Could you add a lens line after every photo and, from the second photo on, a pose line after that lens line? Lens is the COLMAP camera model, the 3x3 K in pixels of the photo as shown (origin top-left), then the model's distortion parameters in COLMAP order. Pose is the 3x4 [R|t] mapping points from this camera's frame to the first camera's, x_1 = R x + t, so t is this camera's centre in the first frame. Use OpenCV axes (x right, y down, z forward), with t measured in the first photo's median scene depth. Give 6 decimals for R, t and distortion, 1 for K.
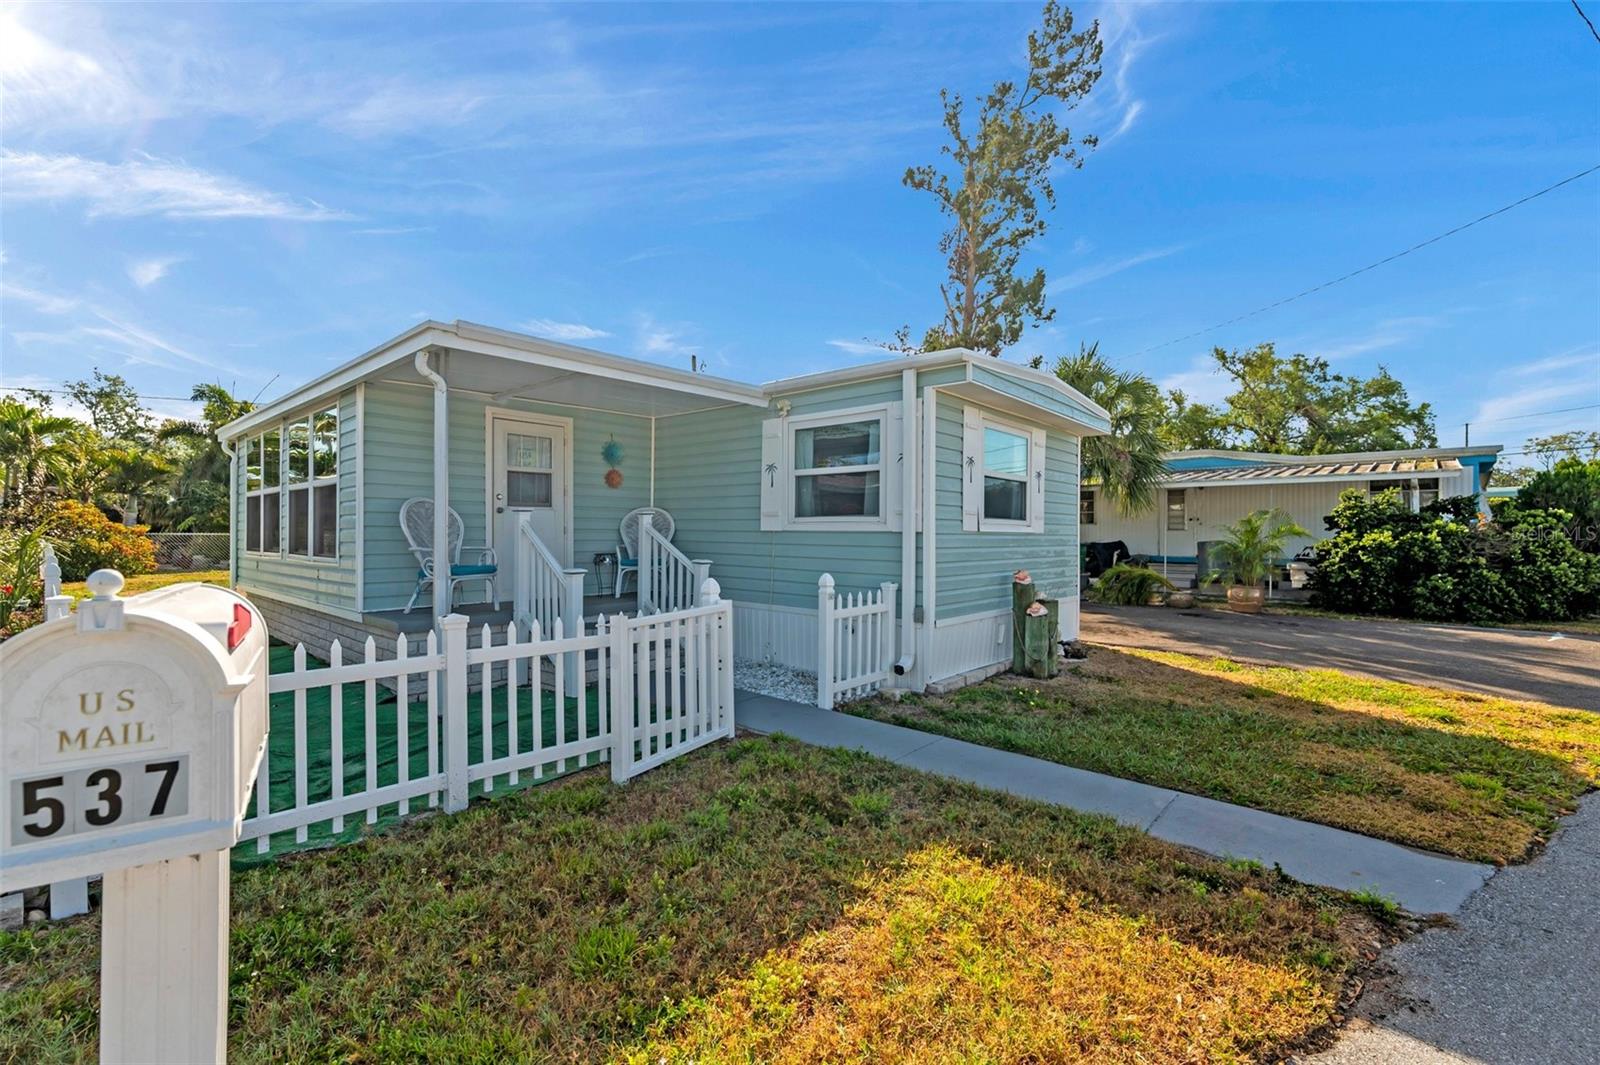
lens RADIAL K [[673.8, 0, 795.8], [0, 673.8, 532.9], [0, 0, 1]] dist [-0.000853, -0.000069]
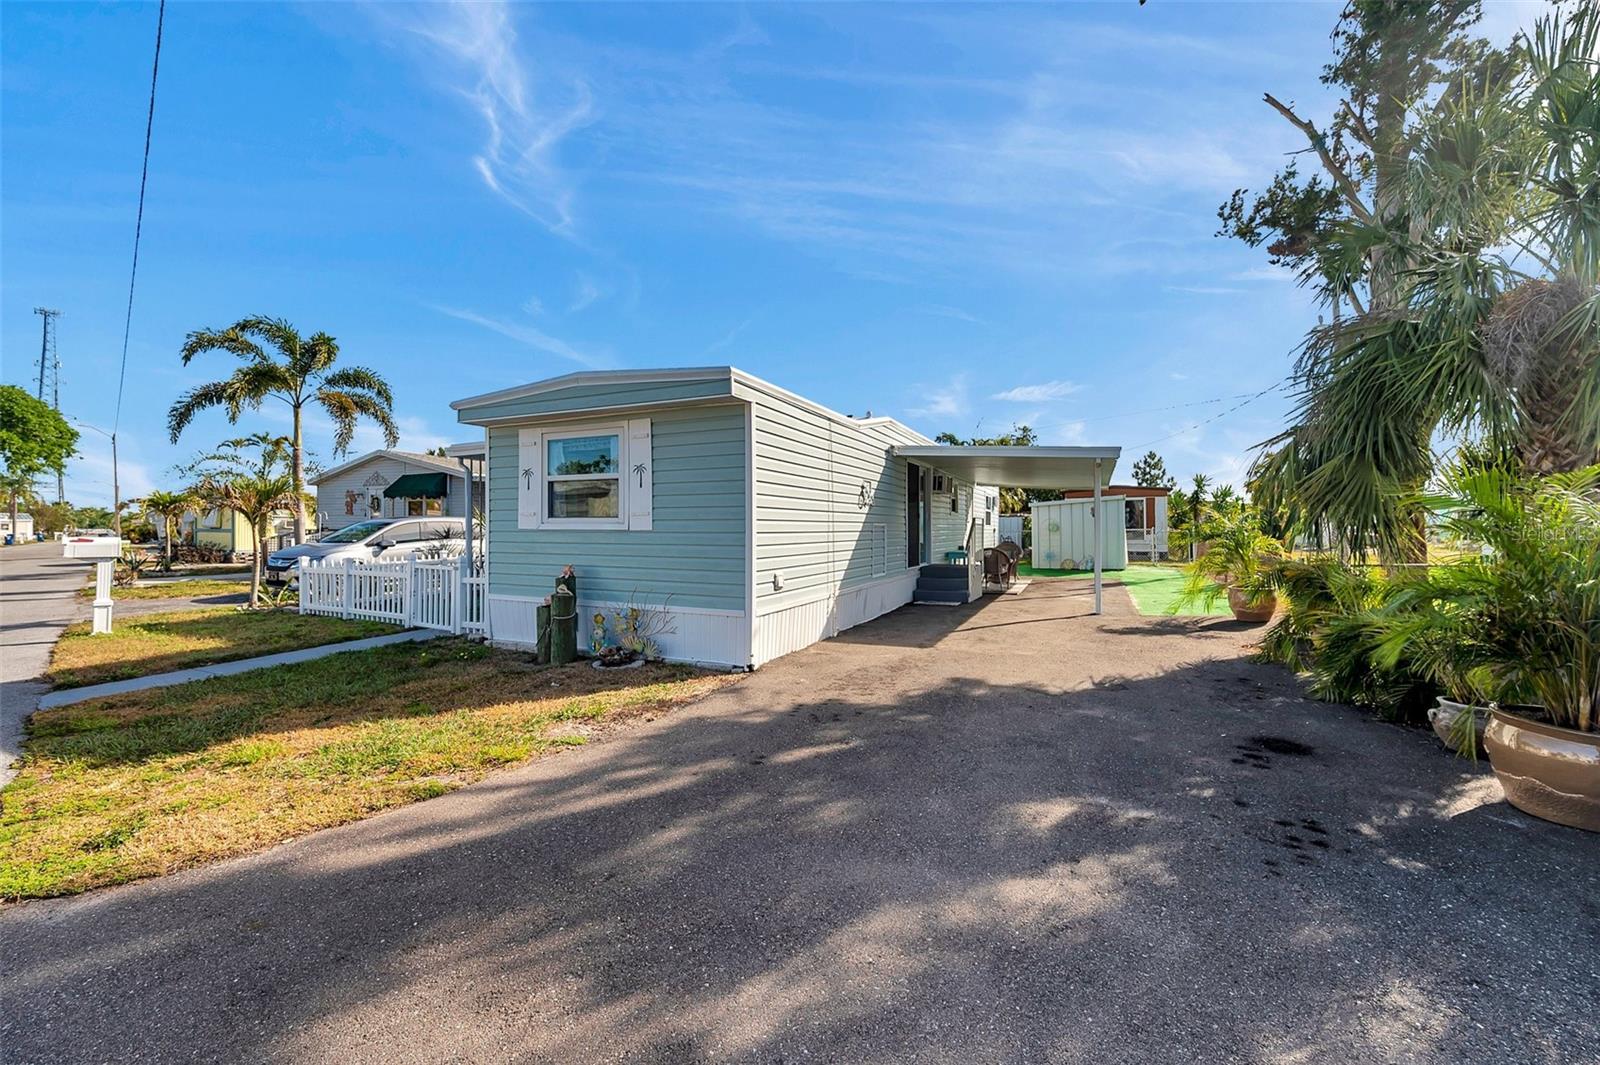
lens RADIAL K [[628.4, 0, 800.0], [0, 628.4, 532.5], [0, 0, 1]] dist [-0.000799, -0.000061]
pose [[0.284515, -0.000485, -0.958672, 1.396090], [0.001425, 0.999999, -0.000083, 0.003957], [0.958671, -0.001342, 0.284515, 1.065232]]
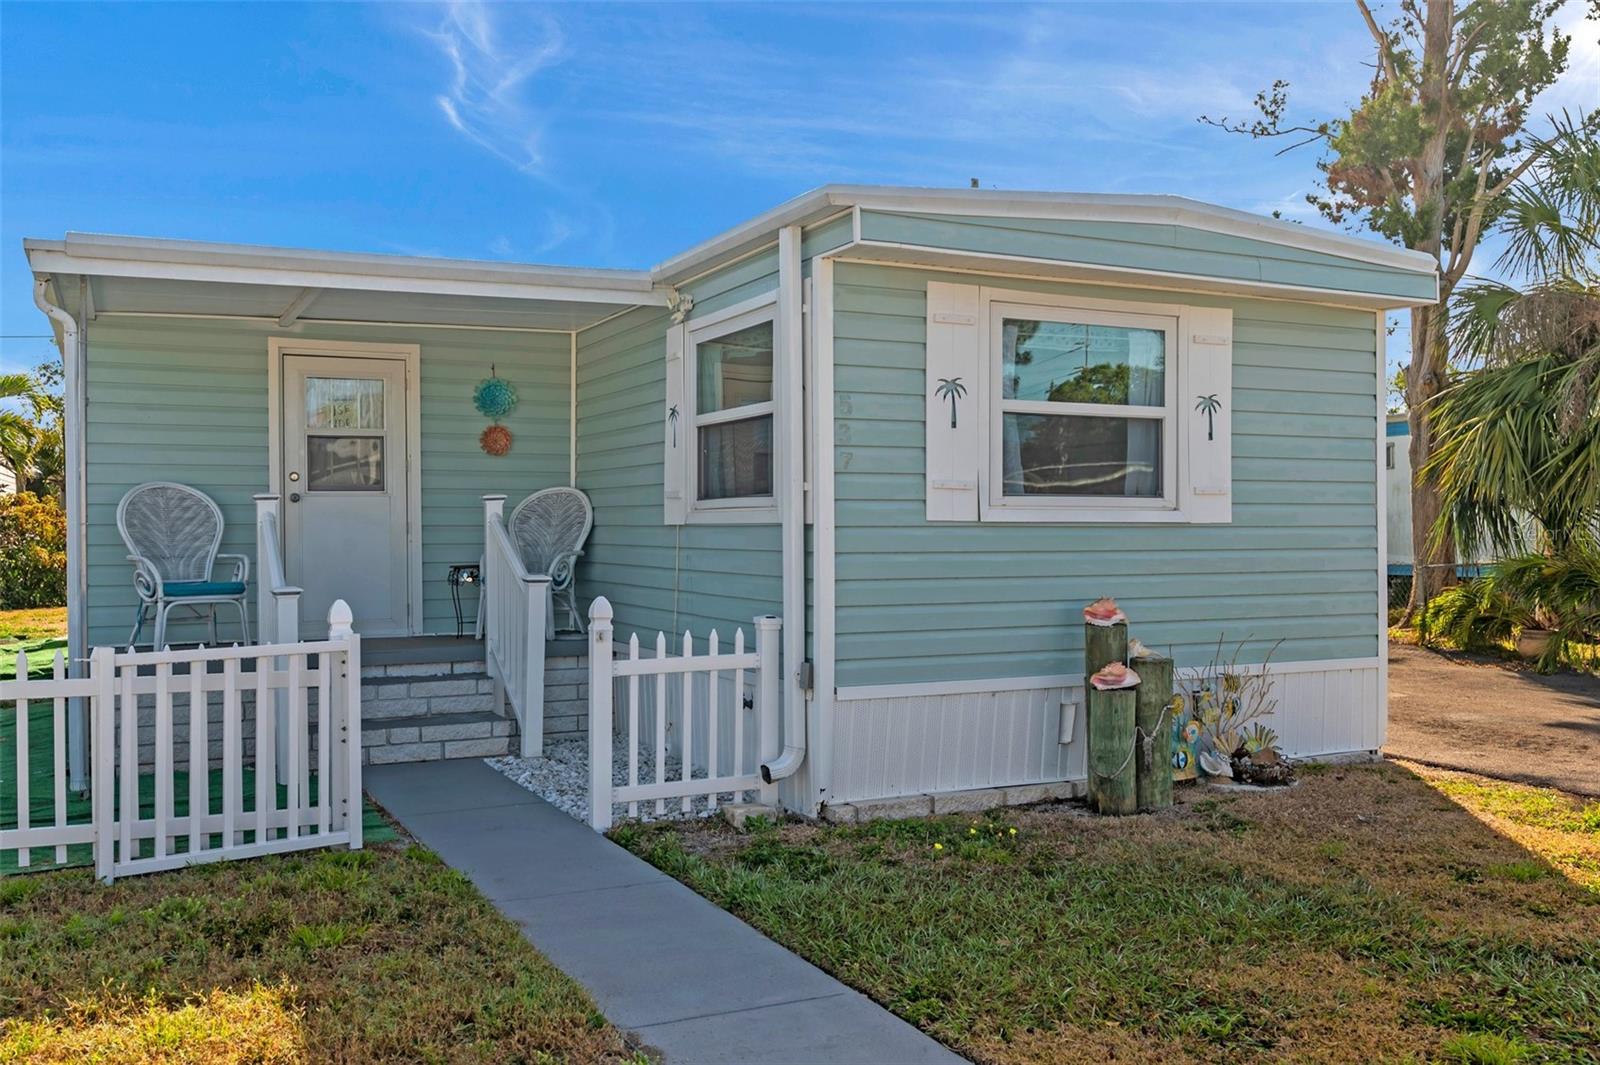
lens RADIAL K [[1386.6, 0, 800.0], [0, 1386.6, 532.5], [0, 0, 1]] dist [-0.004804, -0.003305]
pose [[0.923298, -0.009436, -0.383967, 0.519794], [0.009548, 0.999953, -0.001615, 0.006117], [0.383965, -0.002175, 0.923345, -0.032878]]
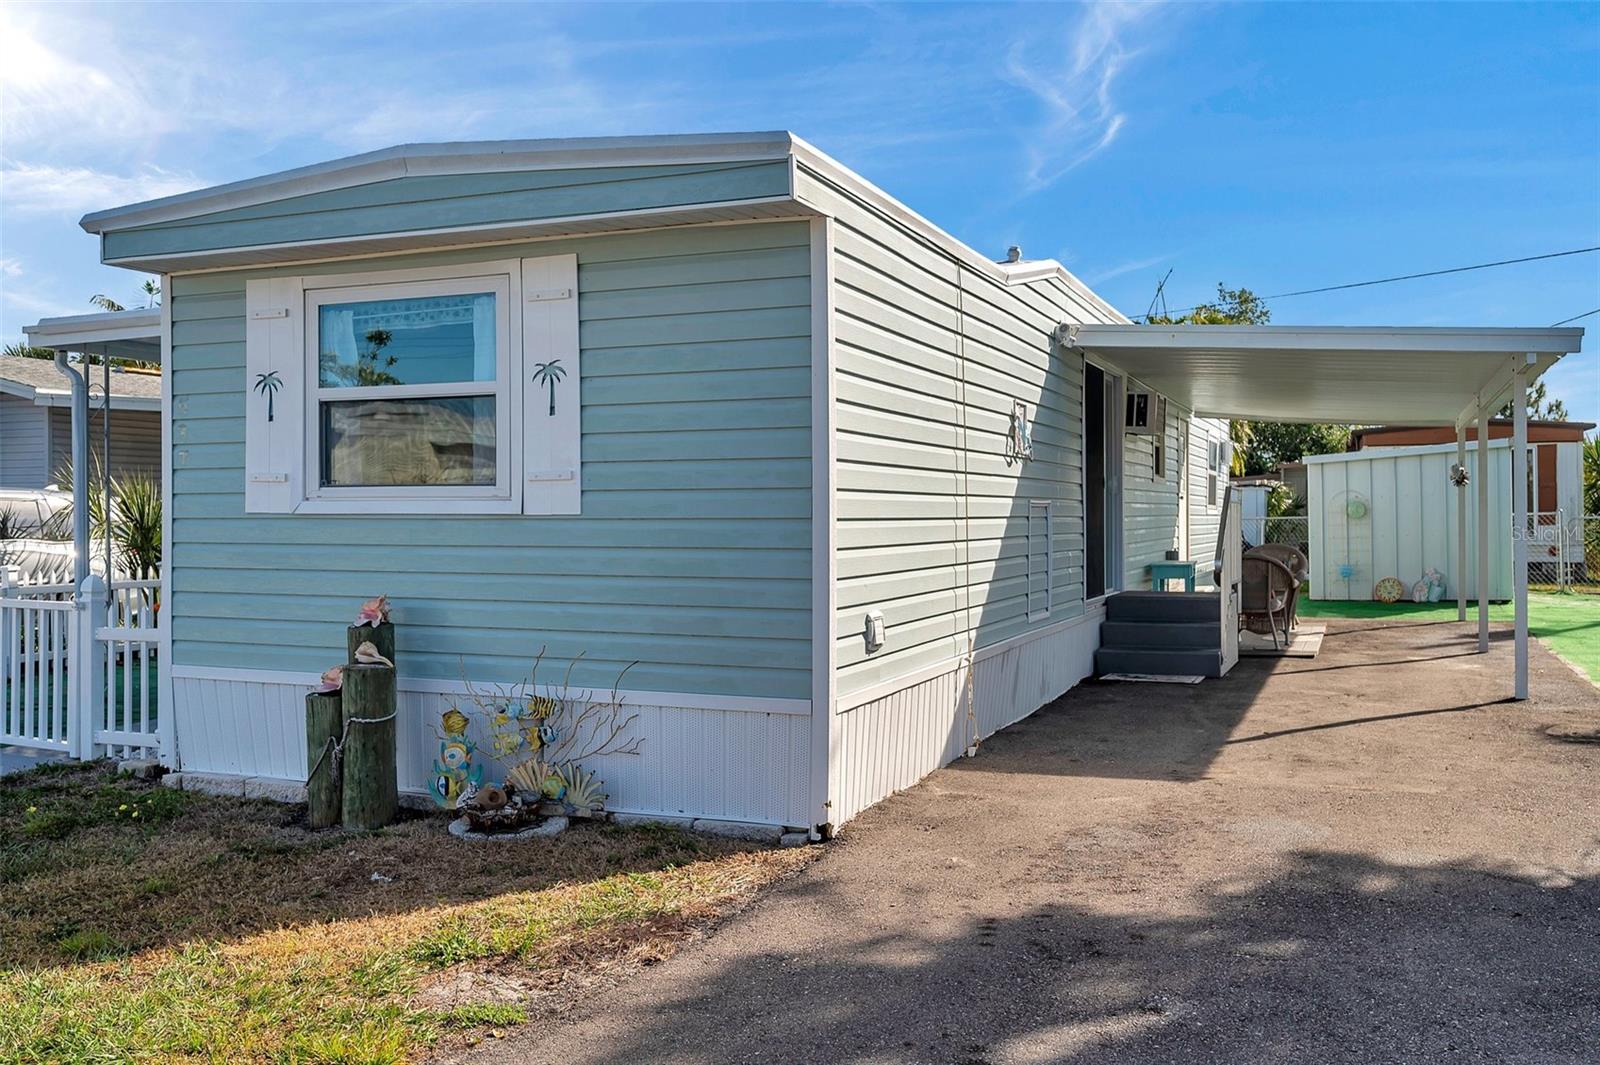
lens RADIAL K [[1386.6, 0, 800.0], [0, 1386.6, 532.5], [0, 0, 1]] dist [-0.004804, -0.003305]
pose [[0.327183, 0.005183, -0.944947, 1.318939], [0.003851, 0.999969, 0.006818, 0.006091], [0.944953, -0.005869, 0.327153, 0.960464]]
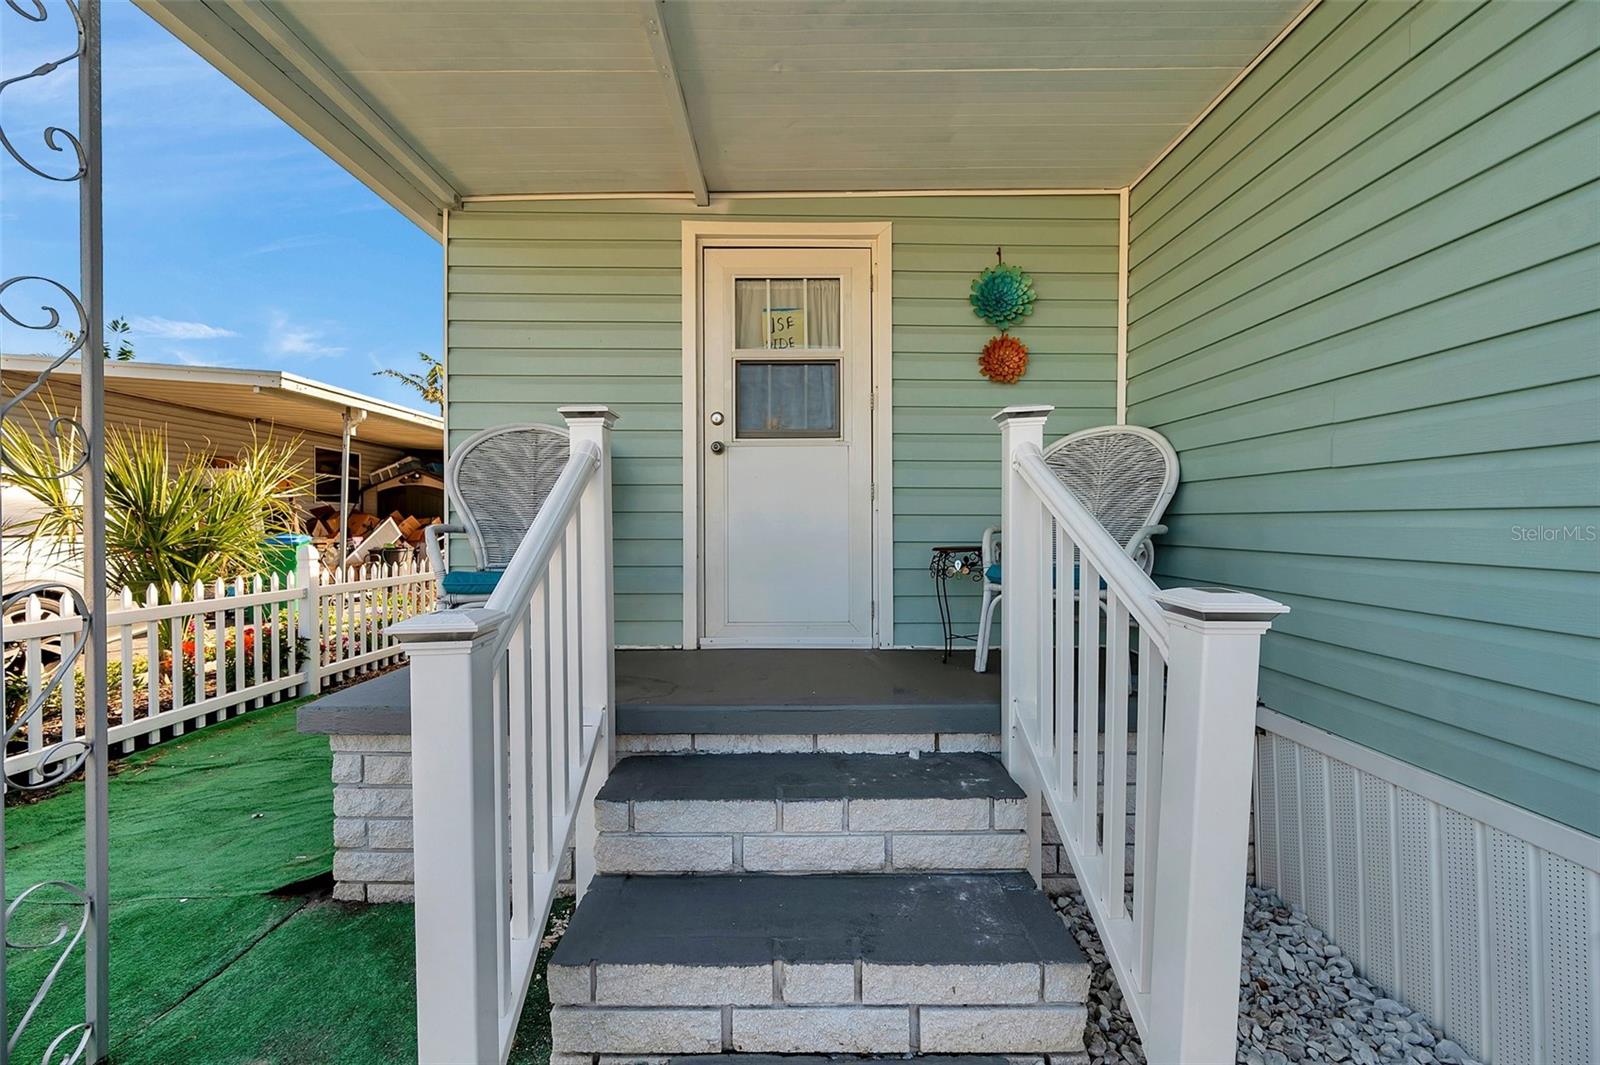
lens RADIAL K [[640.9, 0, 798.0], [0, 640.9, 528.2], [0, 0, 1]] dist [-0.002046, -0.000262]
pose [[0.663722, -0.001492, -0.747977, -0.080724], [0.002178, 0.999998, -0.000062, 0.021044], [0.747976, -0.001588, 0.663724, 0.767721]]
